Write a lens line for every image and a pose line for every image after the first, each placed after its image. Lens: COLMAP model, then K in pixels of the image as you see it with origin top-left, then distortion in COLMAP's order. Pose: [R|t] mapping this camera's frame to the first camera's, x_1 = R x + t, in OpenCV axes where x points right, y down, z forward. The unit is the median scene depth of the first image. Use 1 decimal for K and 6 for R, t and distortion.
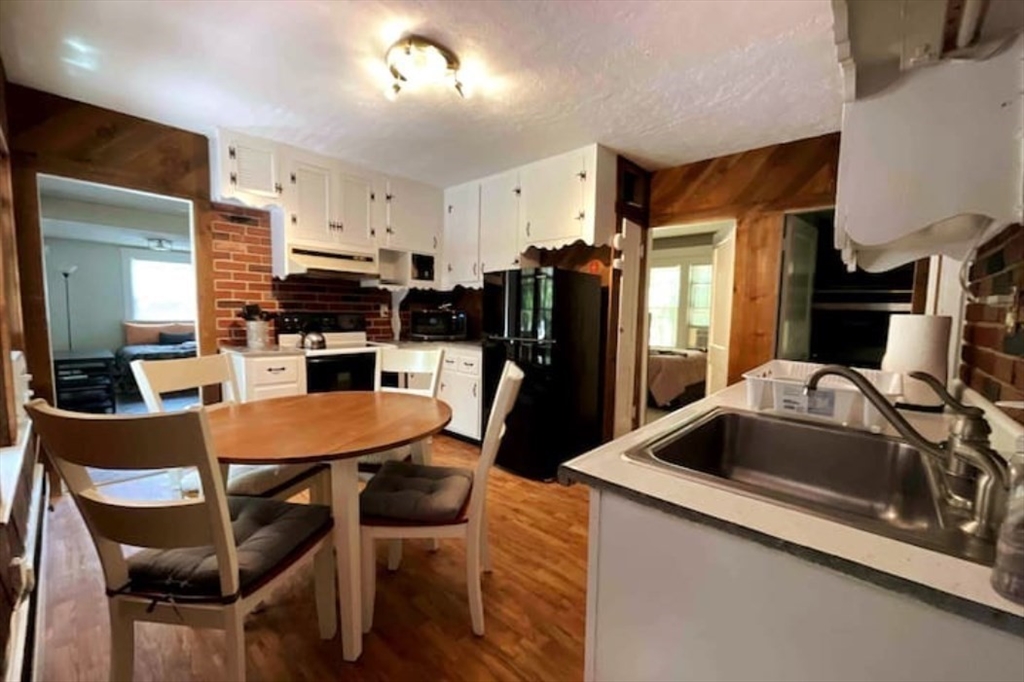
lens RADIAL K [[412.1, 0, 511.8], [0, 412.1, 348.9], [0, 0, 1]] dist [-0.000252, 0.000004]
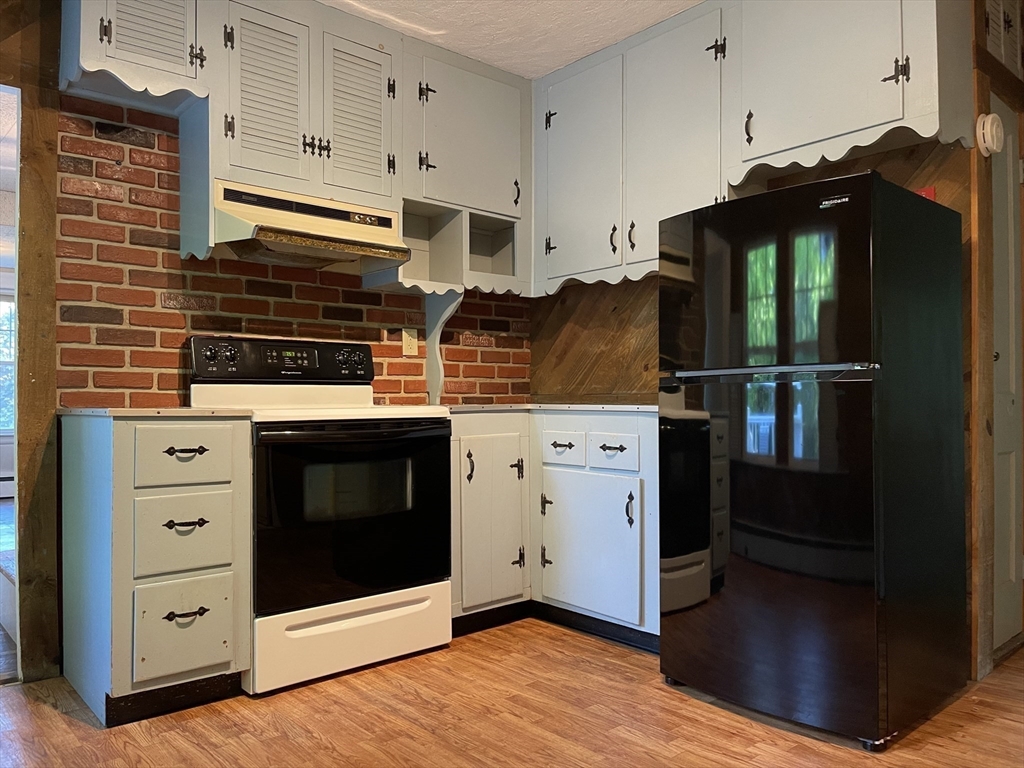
lens RADIAL K [[769.9, 0, 516.1], [0, 769.9, 385.7], [0, 0, 1]] dist [0.032555, -0.007655]
pose [[0.994078, -0.026960, -0.105269, -0.126075], [0.016236, 0.994710, -0.101430, 0.055265], [0.107447, 0.099121, 0.989257, 0.207666]]
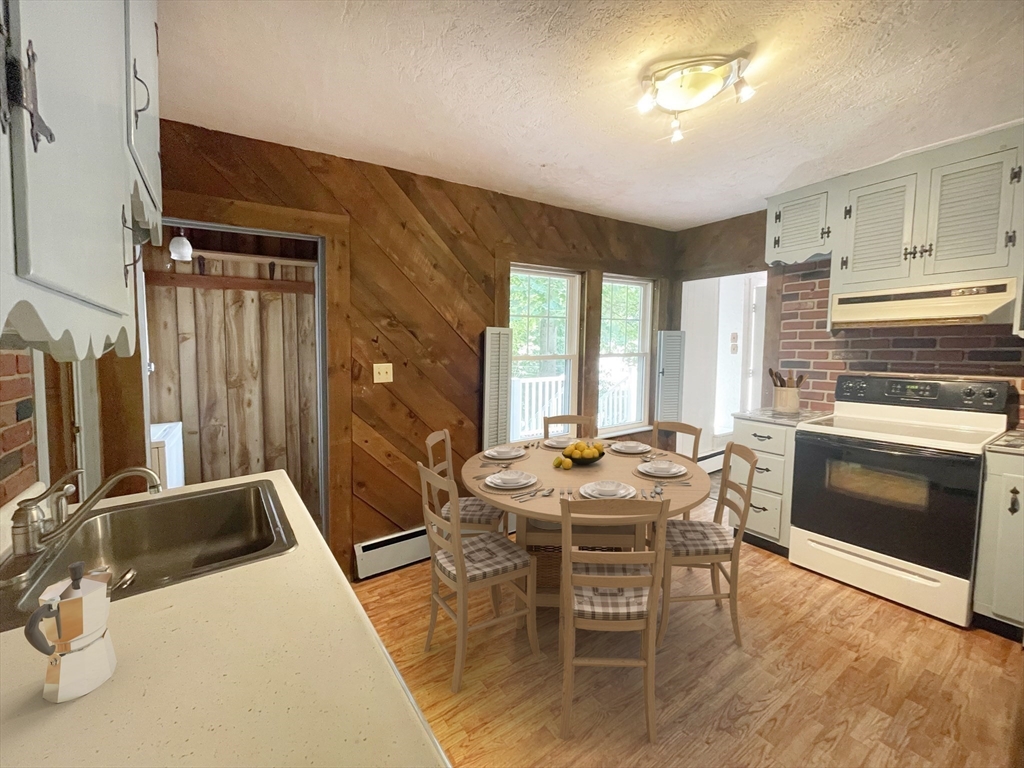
lens RADIAL K [[410.4, 0, 537.9], [0, 410.4, 356.5], [0, 0, 1]] dist [-0.001633, -0.000192]
pose [[-0.167137, 0.002379, -0.985931, 0.346868], [-0.086962, 0.996064, 0.017145, -0.082803], [0.982091, 0.088604, -0.166273, 0.513855]]
